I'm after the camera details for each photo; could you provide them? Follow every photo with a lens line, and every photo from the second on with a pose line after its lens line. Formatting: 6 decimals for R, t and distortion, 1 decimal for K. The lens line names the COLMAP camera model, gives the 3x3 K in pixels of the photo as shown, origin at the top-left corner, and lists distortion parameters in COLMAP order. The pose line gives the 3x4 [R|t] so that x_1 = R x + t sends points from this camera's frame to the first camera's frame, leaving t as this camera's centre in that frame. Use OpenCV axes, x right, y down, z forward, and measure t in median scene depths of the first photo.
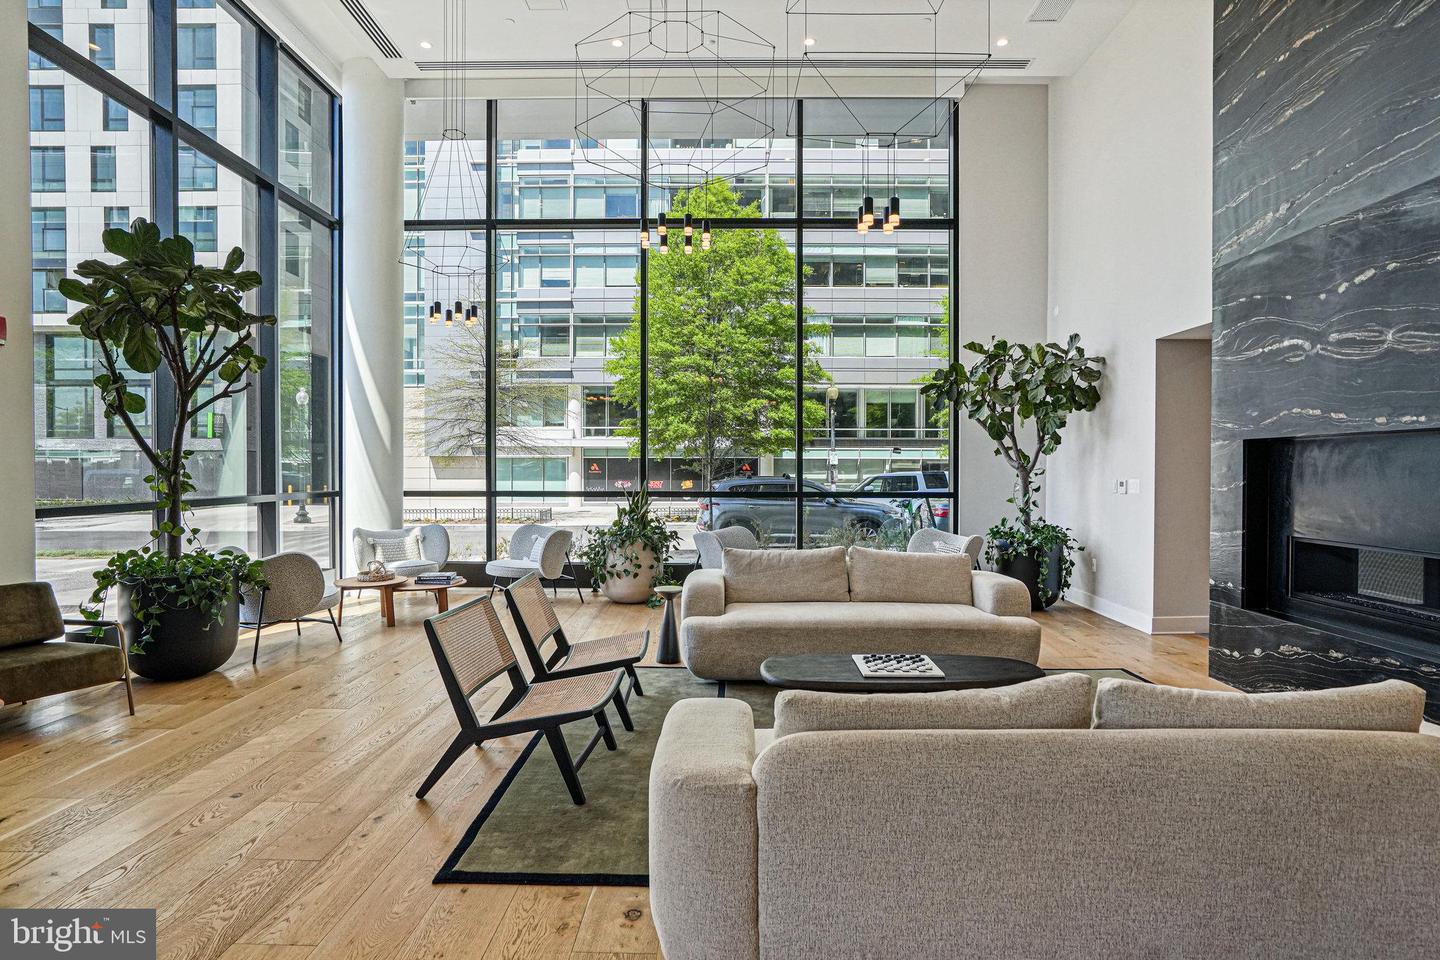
lens RADIAL K [[777.0, 0, 720.1], [0, 777.0, 468.0], [0, 0, 1]] dist [0.000504, 0.001487]
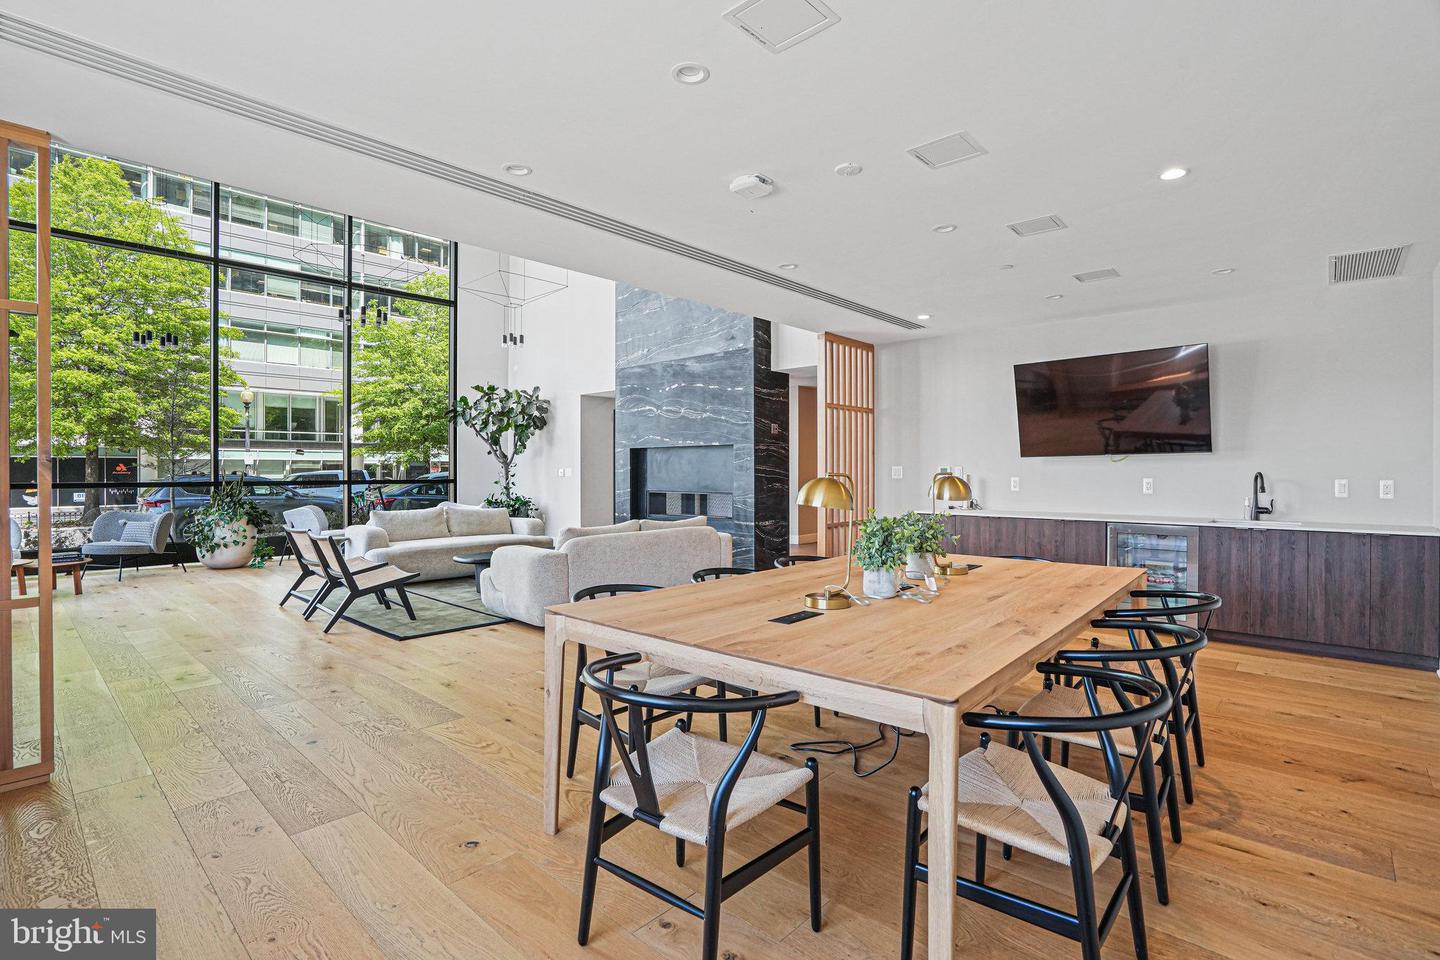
lens RADIAL K [[678.6, 0, 717.3], [0, 678.6, 473.1], [0, 0, 1]] dist [-0.000905, -0.000119]
pose [[0.673868, -0.008276, 0.738805, -0.384609], [0.004687, 0.999965, 0.006926, 0.014478], [-0.738836, -0.001205, 0.673884, -0.322864]]
